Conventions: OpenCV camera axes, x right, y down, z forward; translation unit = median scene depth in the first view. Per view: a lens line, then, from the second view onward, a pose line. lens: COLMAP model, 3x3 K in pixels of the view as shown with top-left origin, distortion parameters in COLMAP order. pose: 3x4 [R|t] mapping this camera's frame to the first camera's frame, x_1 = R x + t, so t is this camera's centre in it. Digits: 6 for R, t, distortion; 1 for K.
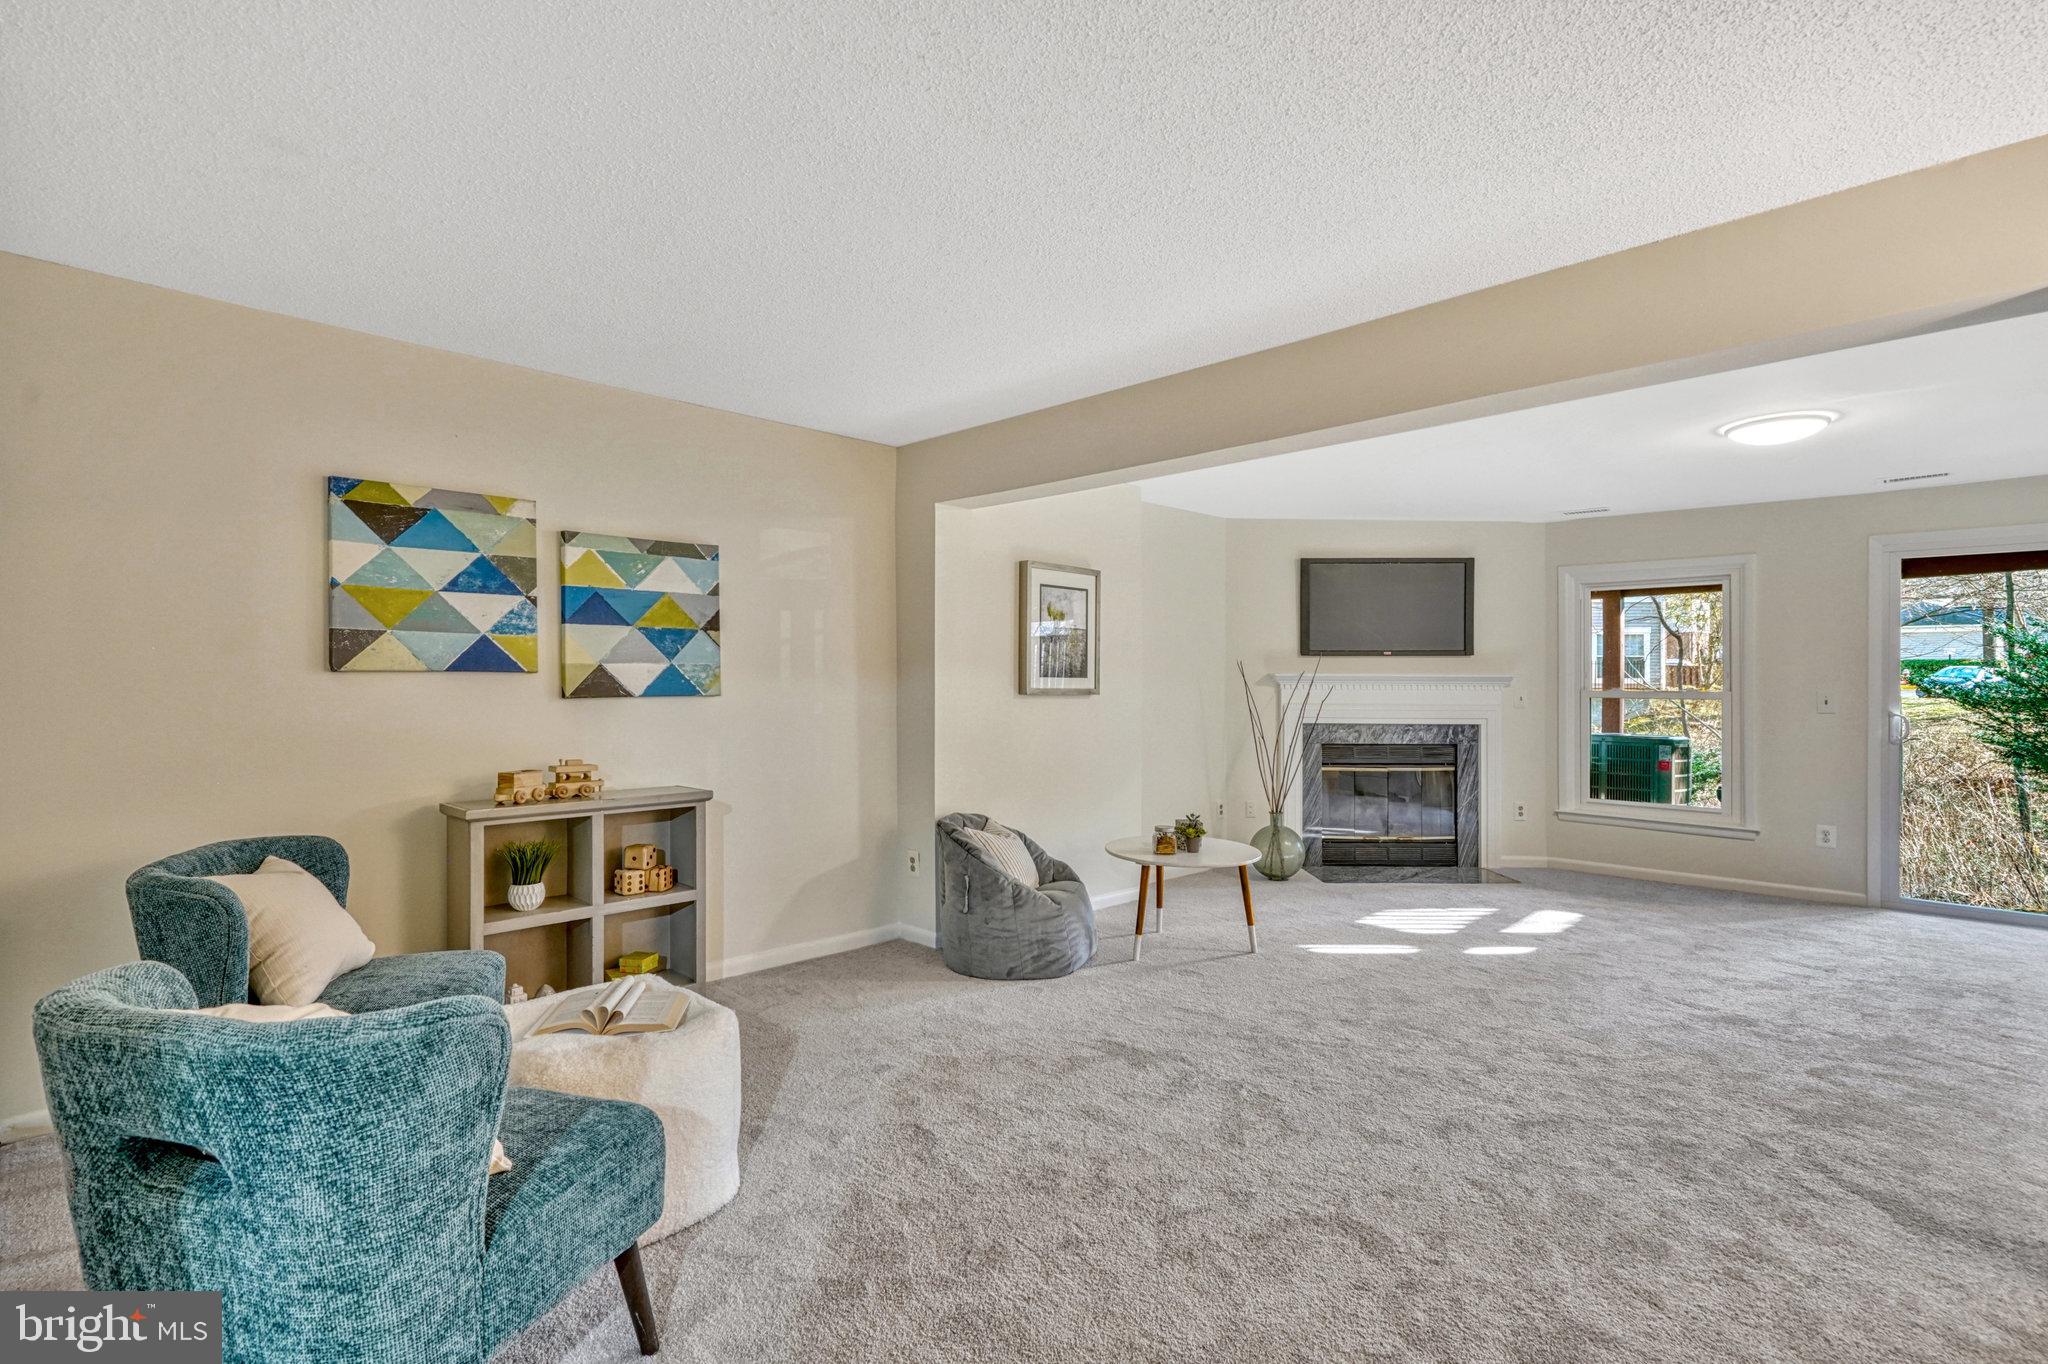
lens RADIAL K [[959.3, 0, 1014.0], [0, 959.3, 666.7], [0, 0, 1]] dist [0.001100, 0.000745]
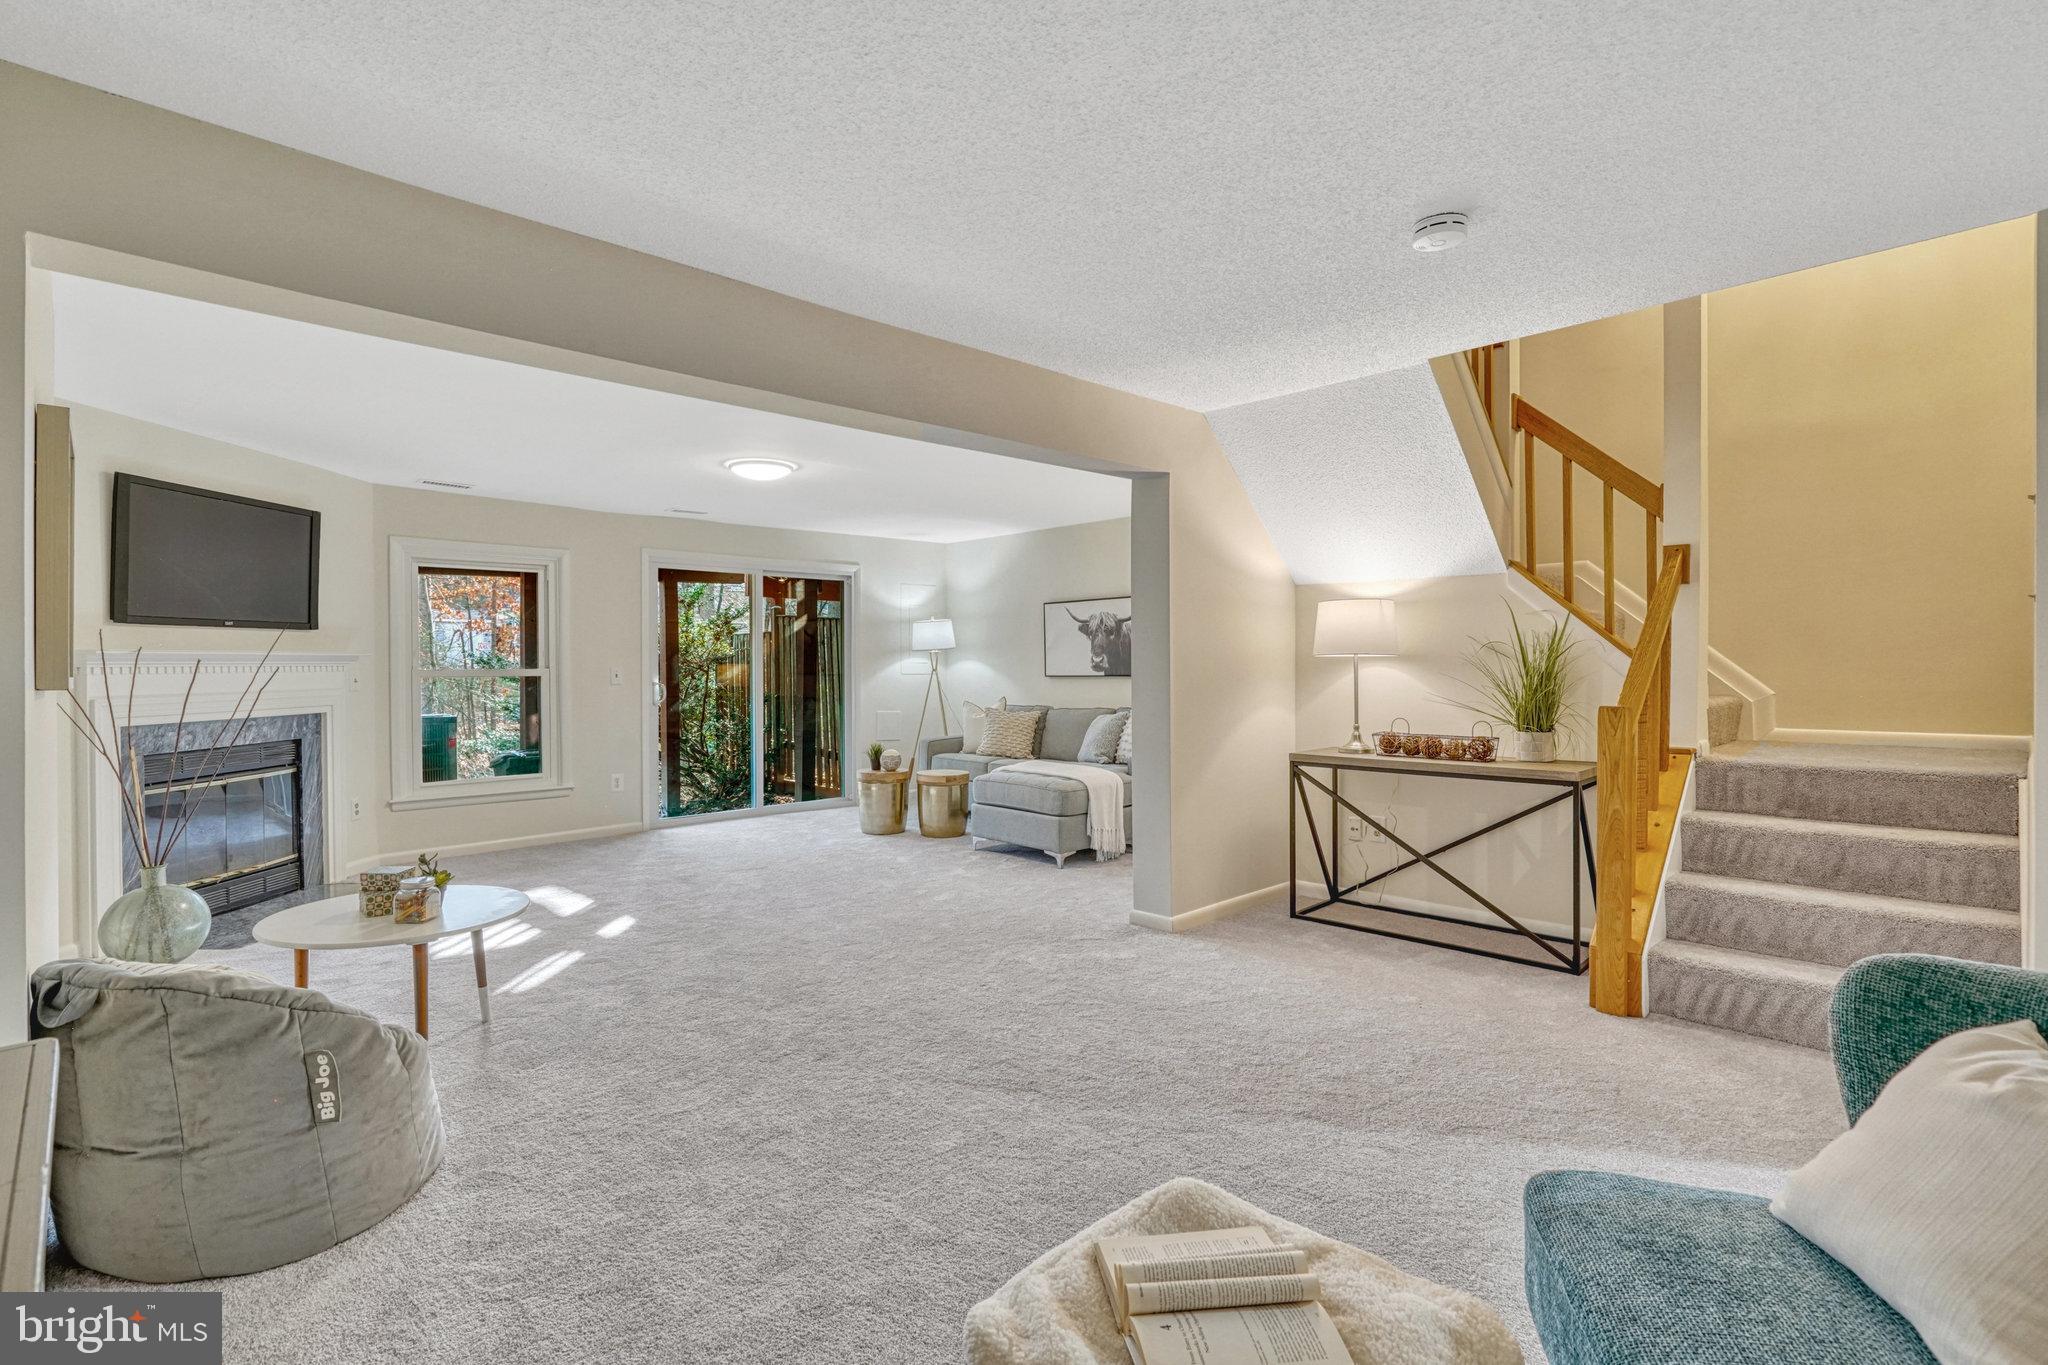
lens RADIAL K [[959.3, 0, 1014.0], [0, 959.3, 667.2], [0, 0, 1]] dist [0.001100, 0.000745]
pose [[0.022257, -0.009388, 0.999708, -0.372562], [-0.008227, 0.999920, 0.009573, 0.008490], [-0.999718, -0.008438, 0.022178, 0.427076]]
